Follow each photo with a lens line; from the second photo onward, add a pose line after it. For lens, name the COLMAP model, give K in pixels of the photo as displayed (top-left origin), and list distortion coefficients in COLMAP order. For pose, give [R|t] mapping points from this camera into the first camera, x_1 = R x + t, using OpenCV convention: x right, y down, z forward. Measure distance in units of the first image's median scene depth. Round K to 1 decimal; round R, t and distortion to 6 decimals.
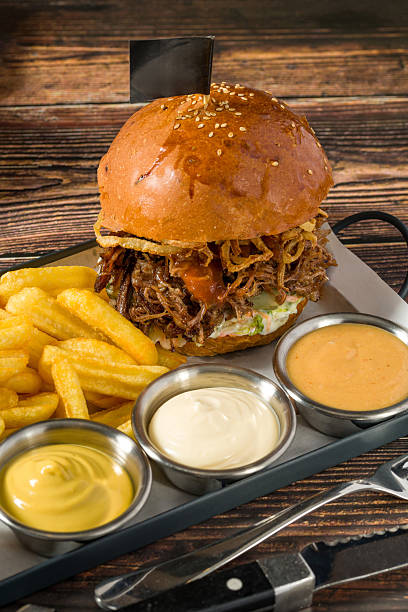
lens RADIAL K [[1941.4, 0, 196.9], [0, 1941.4, 272.9], [0, 0, 1]] dist [0.067848, 0.000000]
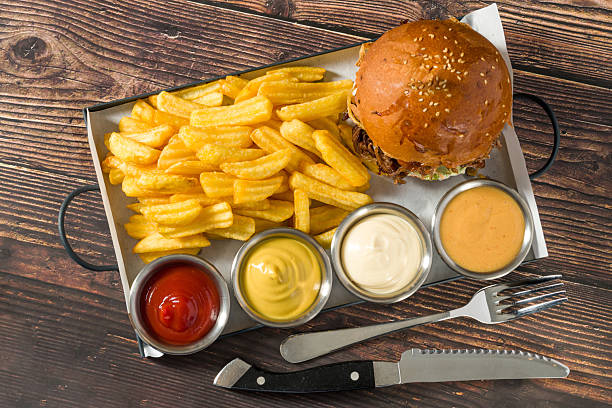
lens RADIAL K [[1941.4, 0, 305.3], [0, 1941.4, 205.7], [0, 0, 1]] dist [0.067848, 0.000000]
pose [[0.953798, 0.297516, -0.041885, 0.003825], [-0.178031, 0.671949, 0.718880, -1.055738], [0.242023, -0.678209, 0.693871, -0.107475]]
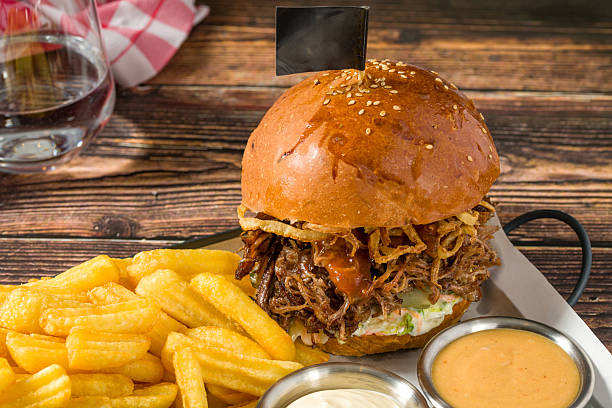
lens RADIAL K [[1941.4, 0, 308.7], [0, 1941.4, 198.3], [0, 0, 1]] dist [0.067848, 0.000000]
pose [[0.992657, 0.050372, -0.109975, 0.083638], [-0.056359, 0.997054, -0.052032, 0.018105], [0.107030, 0.057848, 0.992571, 0.086458]]
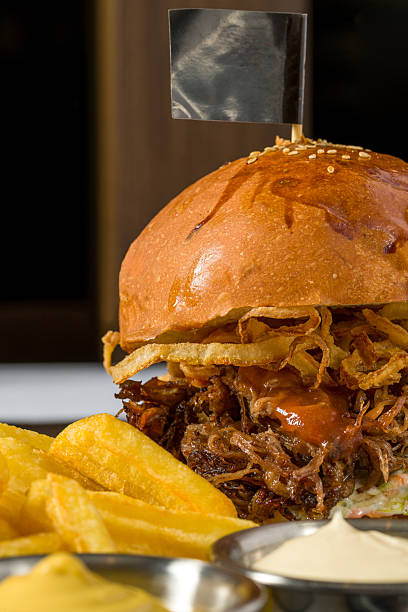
lens RADIAL K [[2205.9, 0, 202.9], [0, 2205.9, 307.7], [0, 0, 1]] dist [-0.004385, 0.000000]
pose [[0.998417, -0.028394, 0.048547, -0.058332], [0.050379, 0.835230, -0.547588, 0.323267], [-0.024999, 0.549167, 0.835339, 0.457389]]
